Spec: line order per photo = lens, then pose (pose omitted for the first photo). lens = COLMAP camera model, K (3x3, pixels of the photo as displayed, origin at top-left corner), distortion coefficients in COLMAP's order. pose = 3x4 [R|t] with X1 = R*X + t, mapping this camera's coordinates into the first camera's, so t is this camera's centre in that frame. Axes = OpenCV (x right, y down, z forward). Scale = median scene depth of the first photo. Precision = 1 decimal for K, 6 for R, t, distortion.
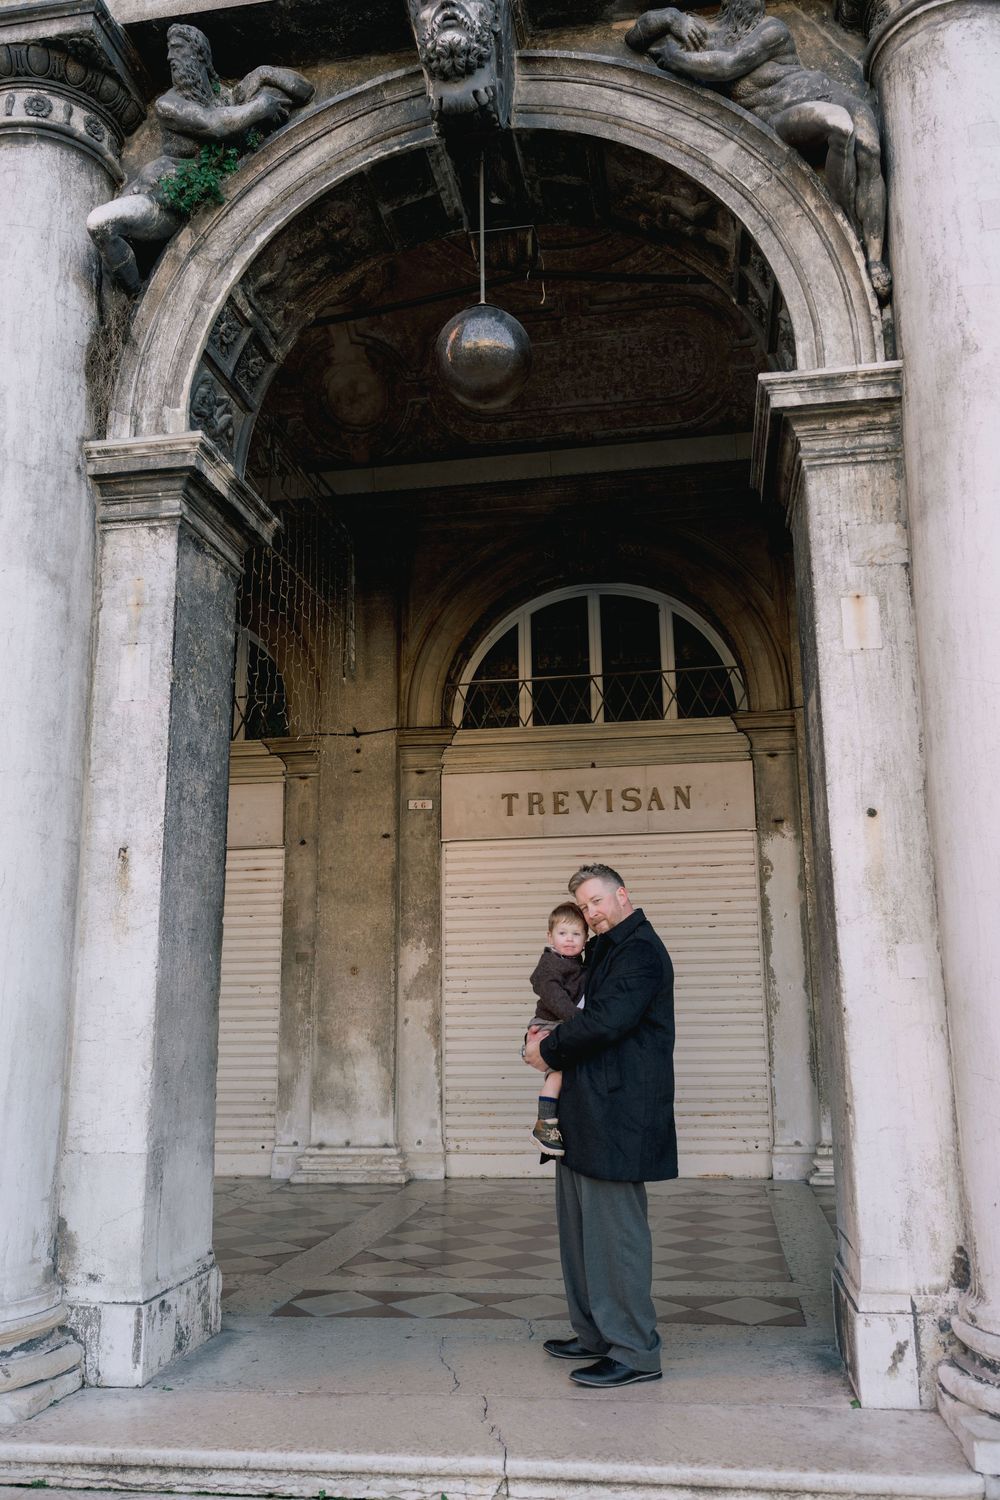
lens RADIAL K [[1182.4, 0, 500.0], [0, 1182.4, 750.0], [0, 0, 1]] dist [-0.001254, -0.008831]
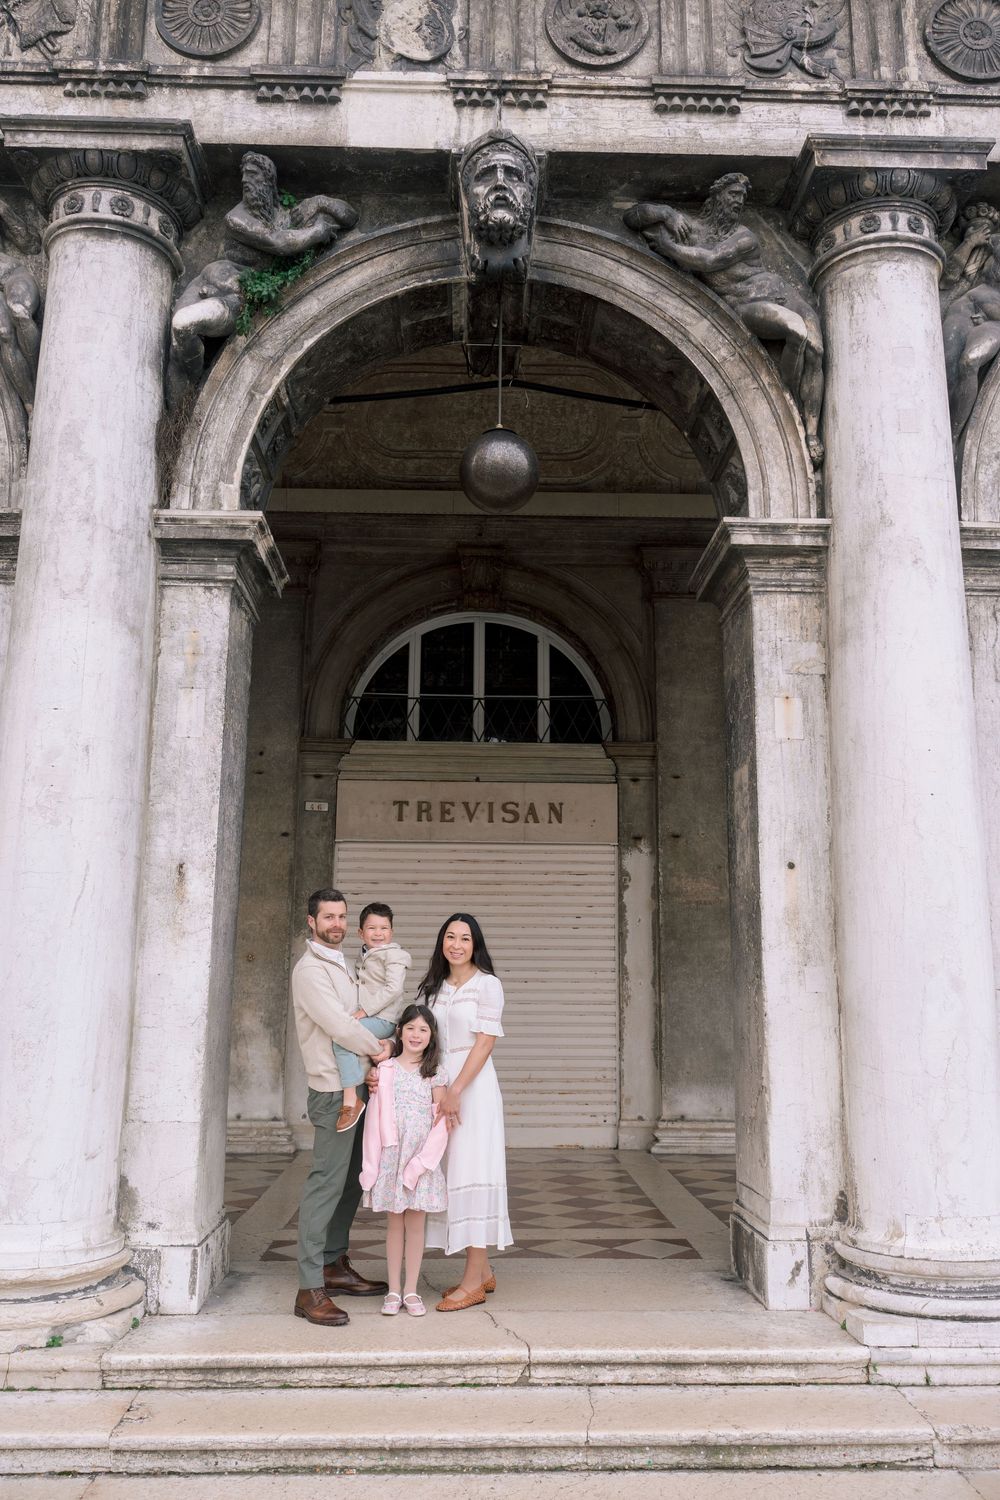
lens RADIAL K [[1182.4, 0, 500.0], [0, 1182.4, 750.0], [0, 0, 1]] dist [-0.001254, -0.008831]
pose [[0.981630, 0.059321, 0.181339, -0.216460], [-0.062547, 0.997969, 0.012115, -0.061635], [-0.180252, -0.023235, 0.983346, -0.201141]]
